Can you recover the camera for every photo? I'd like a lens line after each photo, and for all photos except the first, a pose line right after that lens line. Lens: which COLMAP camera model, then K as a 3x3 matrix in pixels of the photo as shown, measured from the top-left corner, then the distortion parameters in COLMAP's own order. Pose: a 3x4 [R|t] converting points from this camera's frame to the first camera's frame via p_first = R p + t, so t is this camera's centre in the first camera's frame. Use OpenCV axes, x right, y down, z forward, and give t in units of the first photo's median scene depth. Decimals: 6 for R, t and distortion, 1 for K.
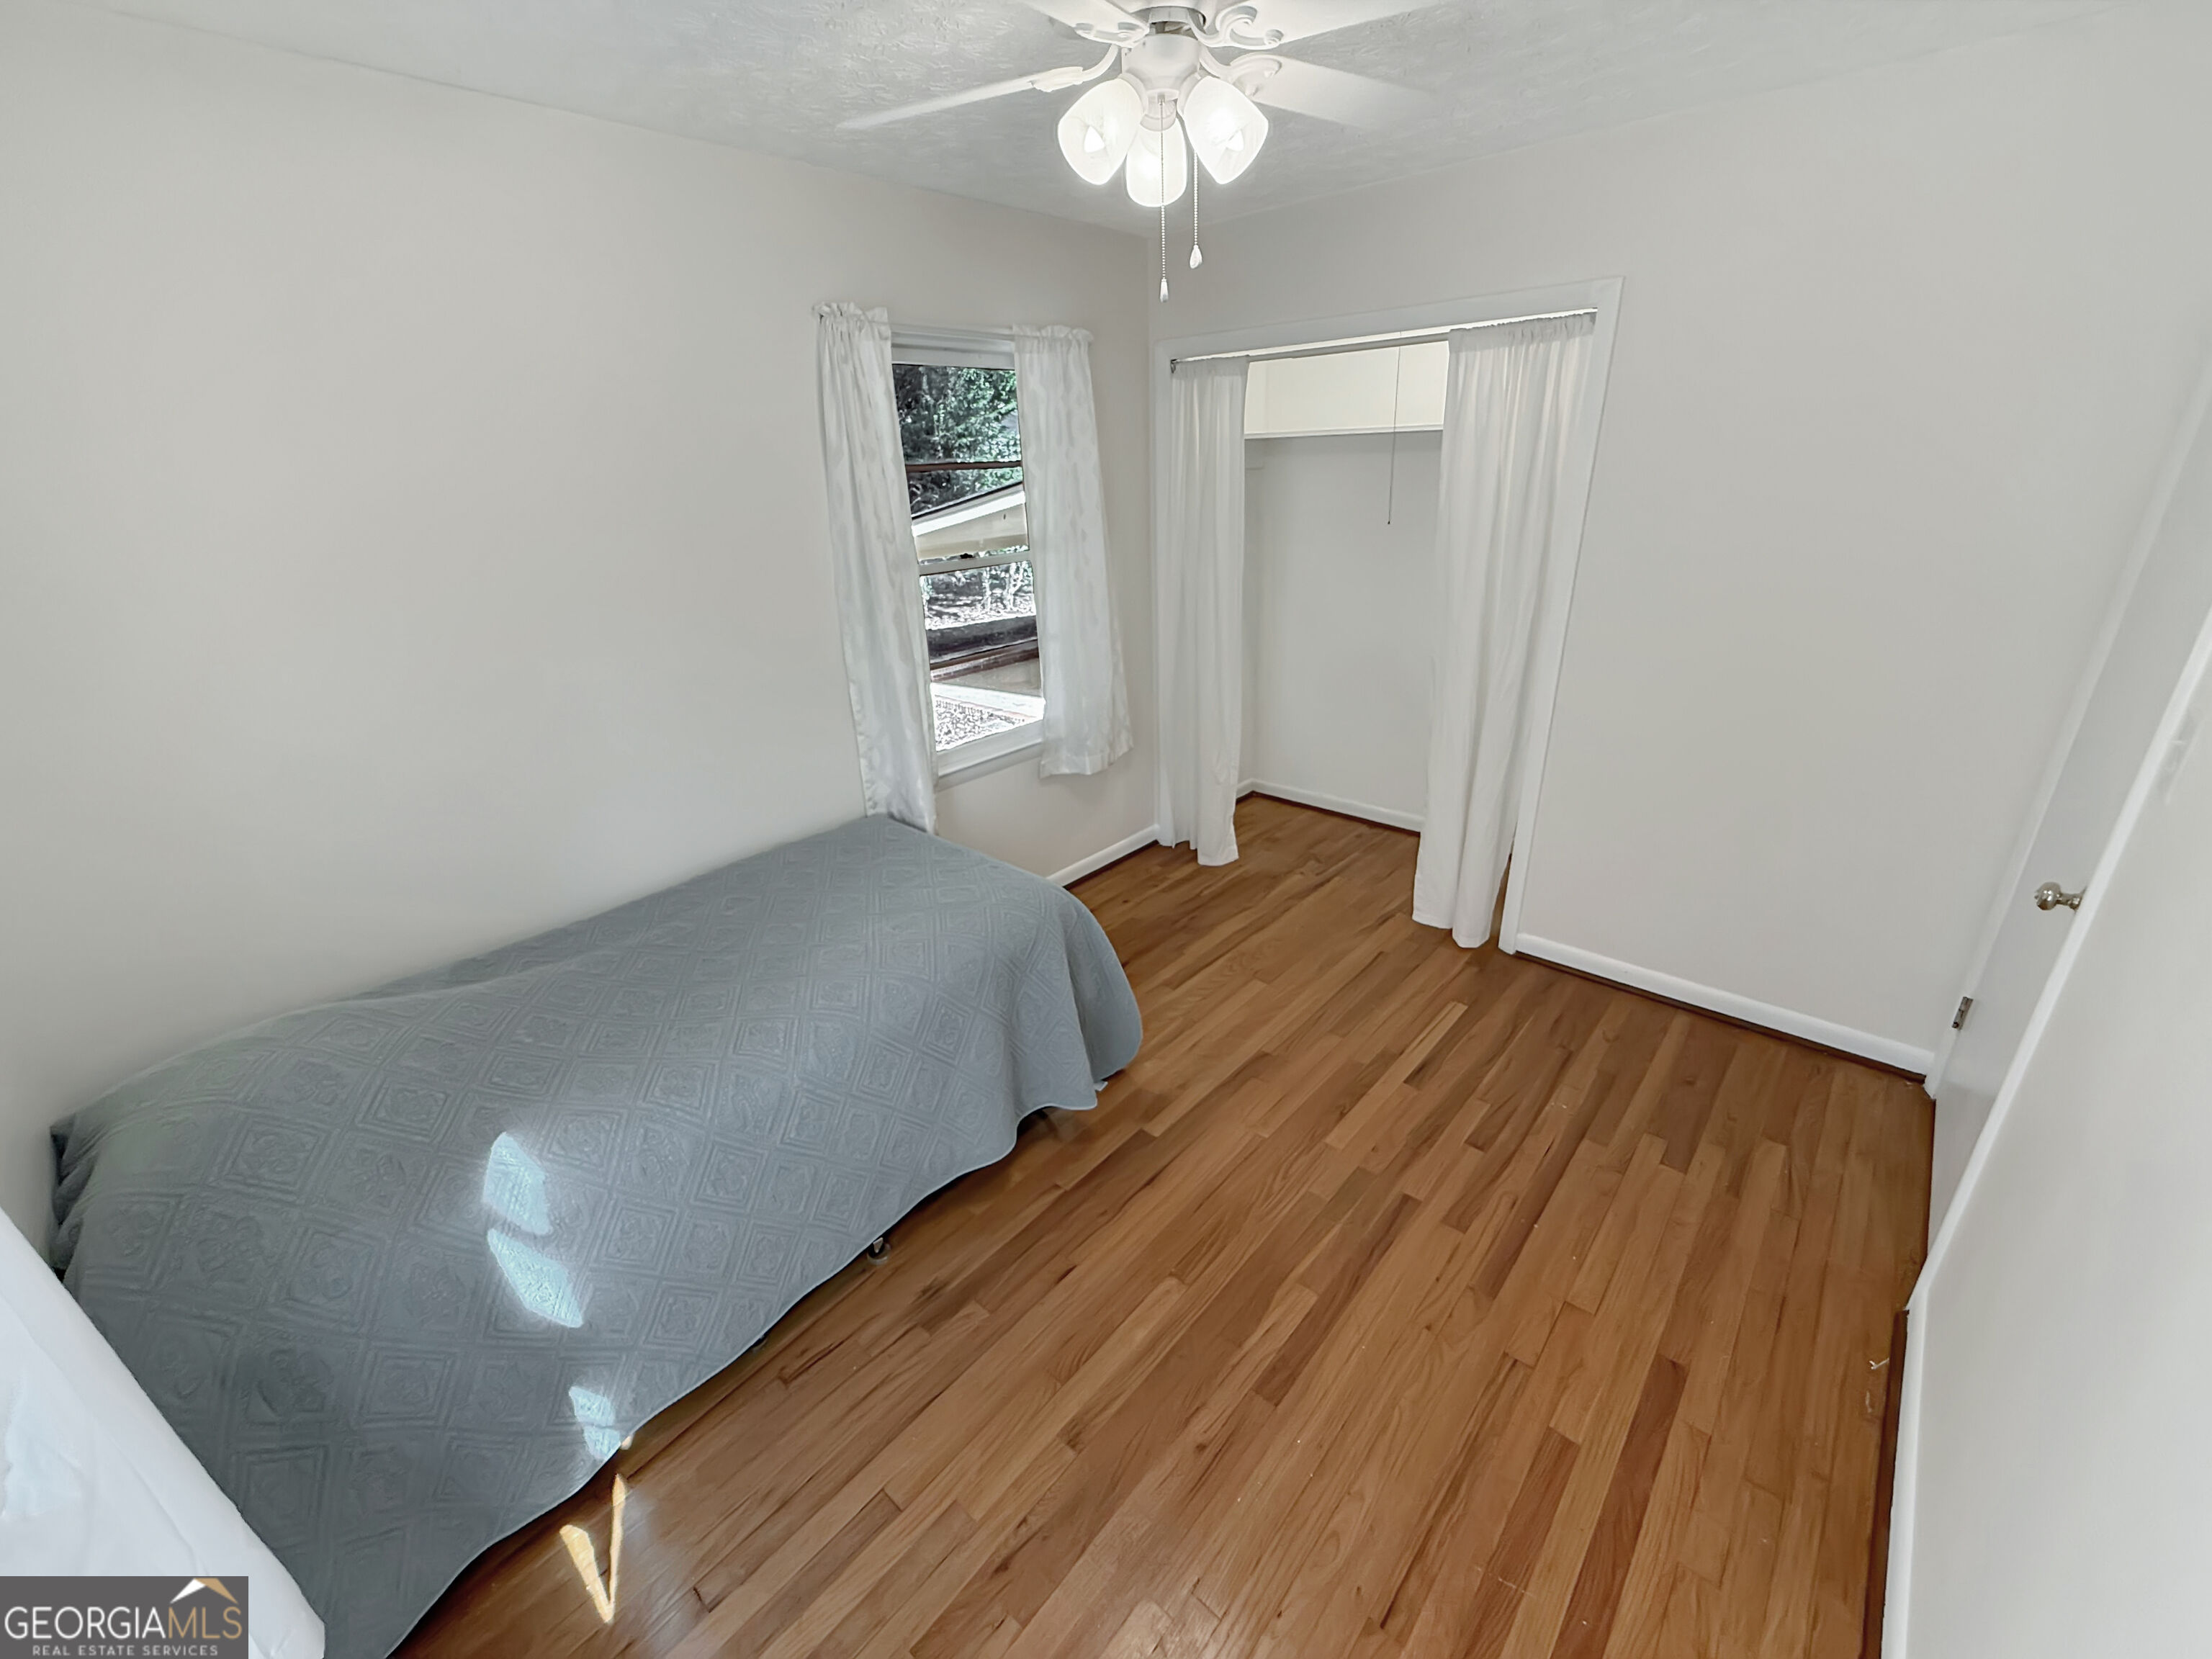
lens RADIAL K [[930.6, 0, 1106.0], [0, 930.6, 829.5], [0, 0, 1]] dist [-0.000051, -0.002767]
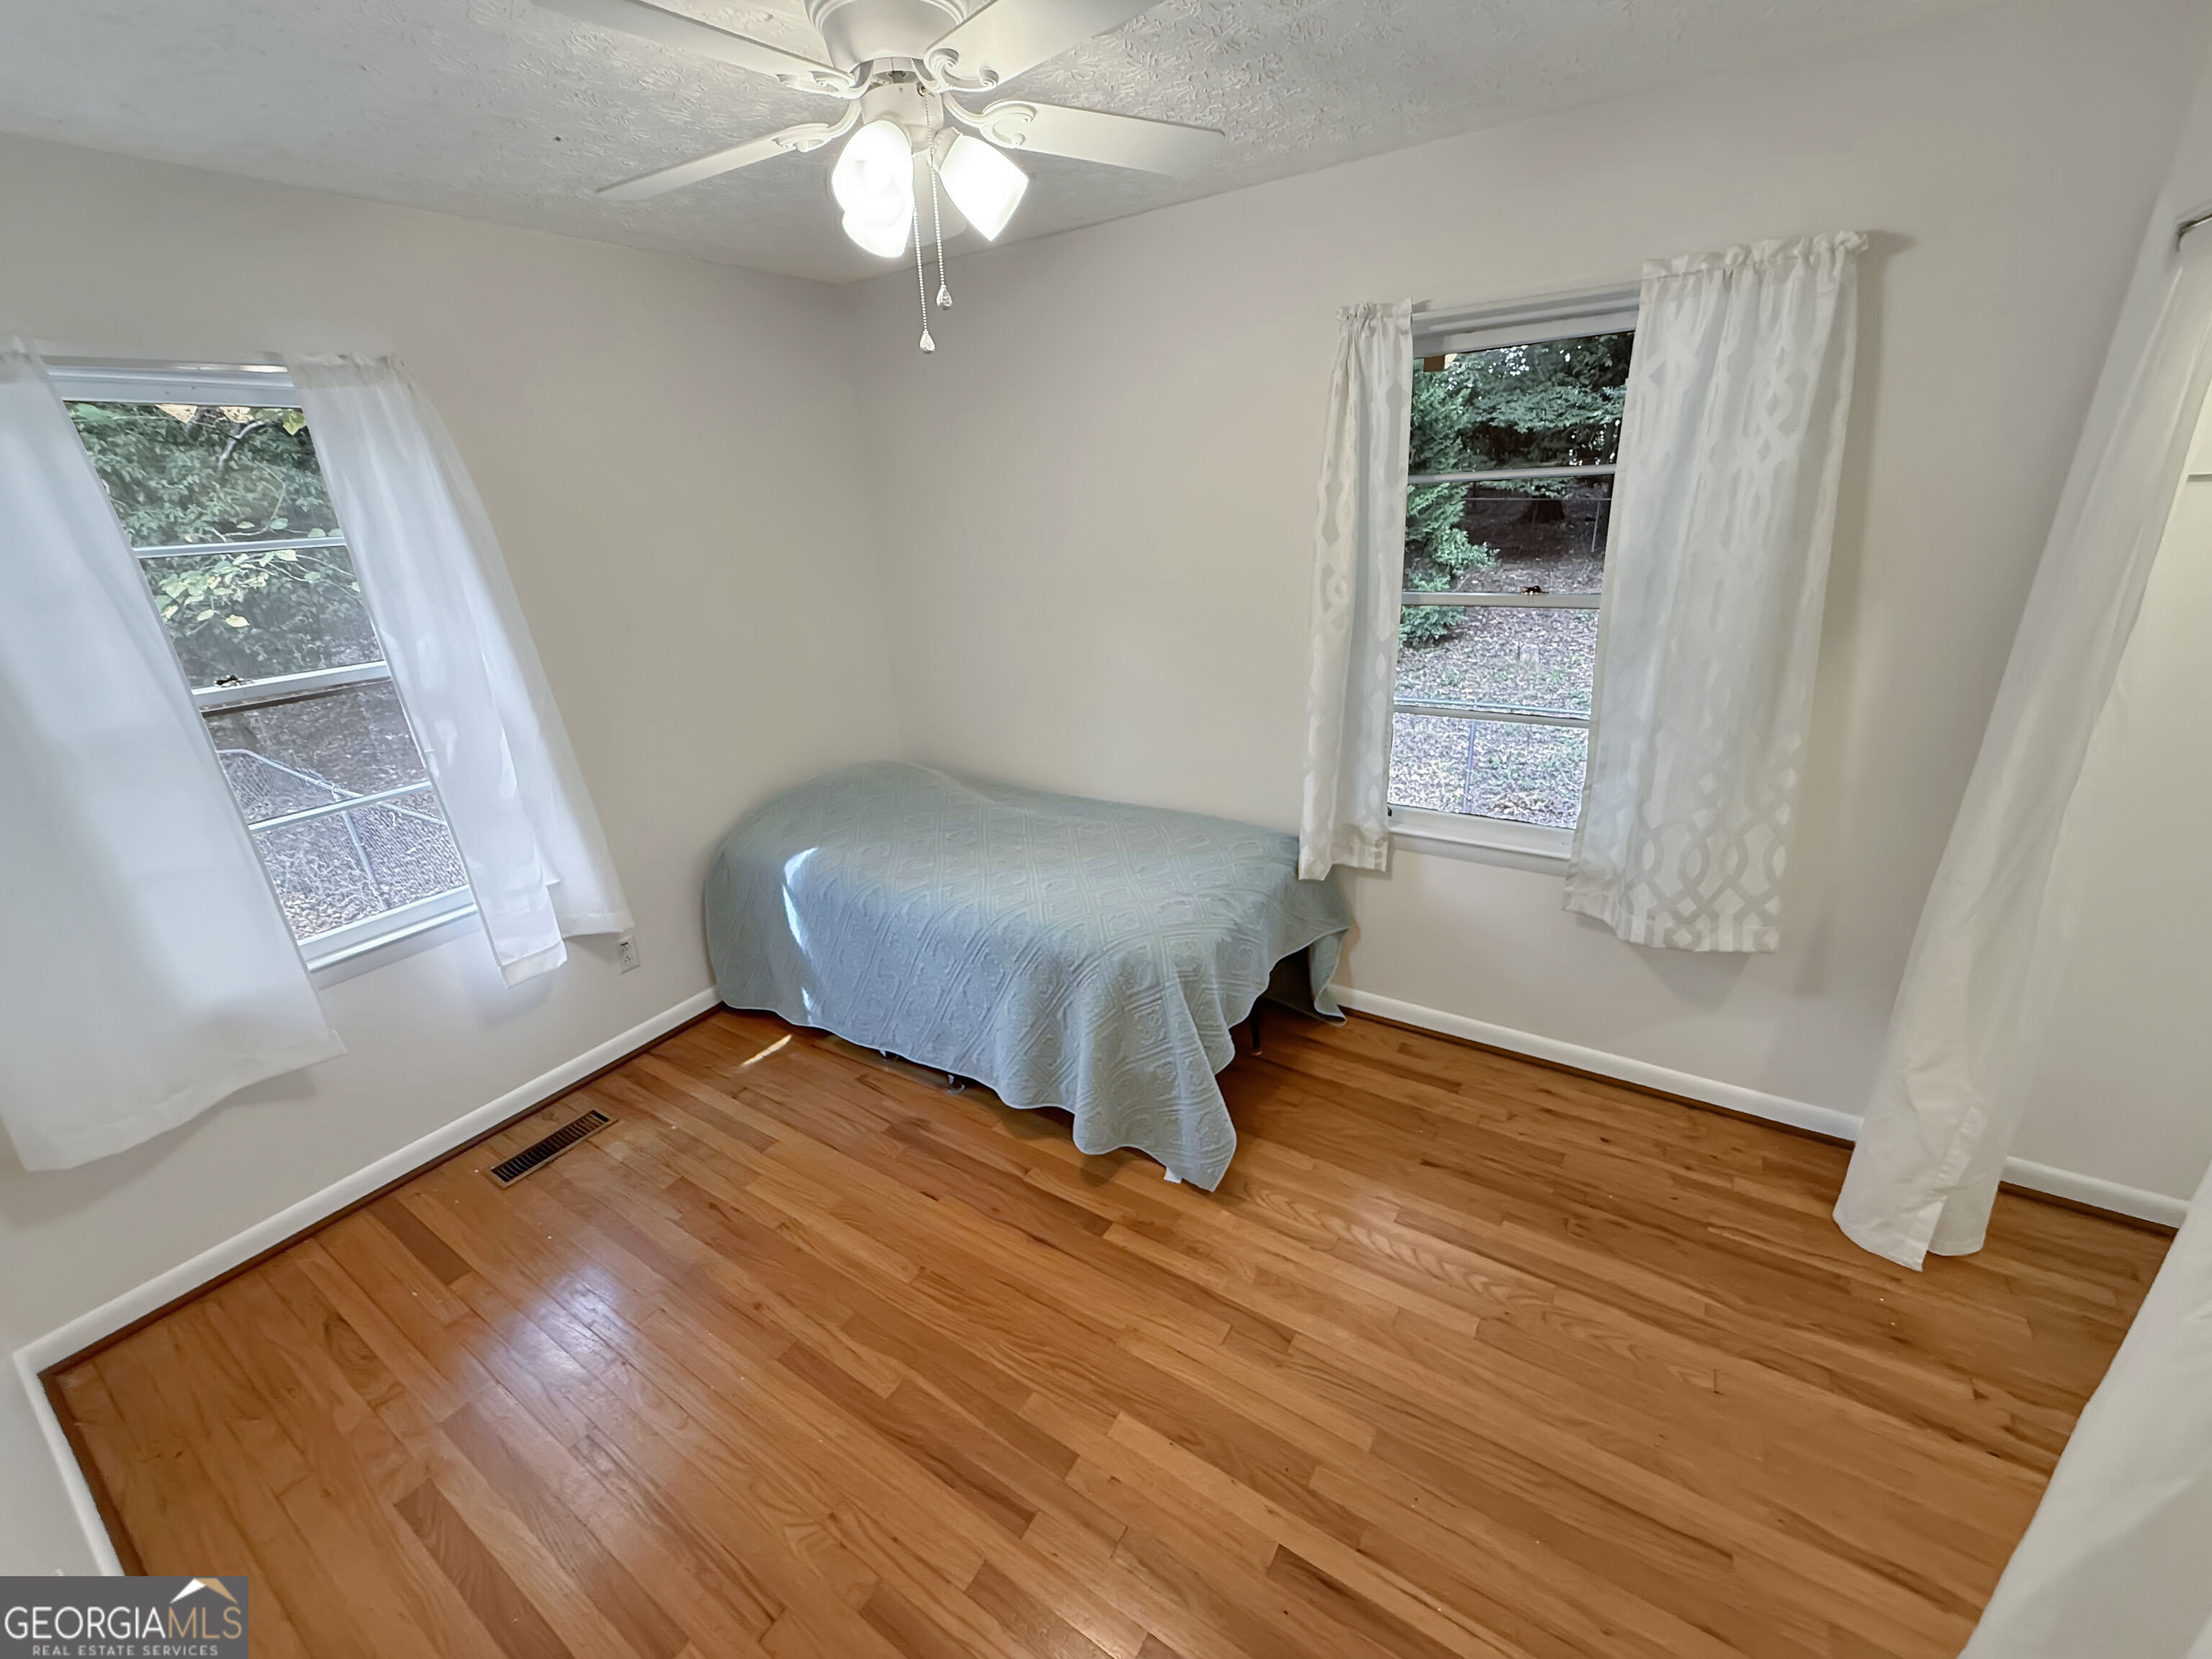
lens RADIAL K [[895.8, 0, 1101.2], [0, 895.8, 842.1], [0, 0, 1]] dist [-0.001274, -0.000161]
pose [[0.123773, 0.393926, -0.910770, 0.765118], [-0.321232, 0.884311, 0.338827, -0.341311], [0.938877, 0.250631, 0.235995, 0.745704]]
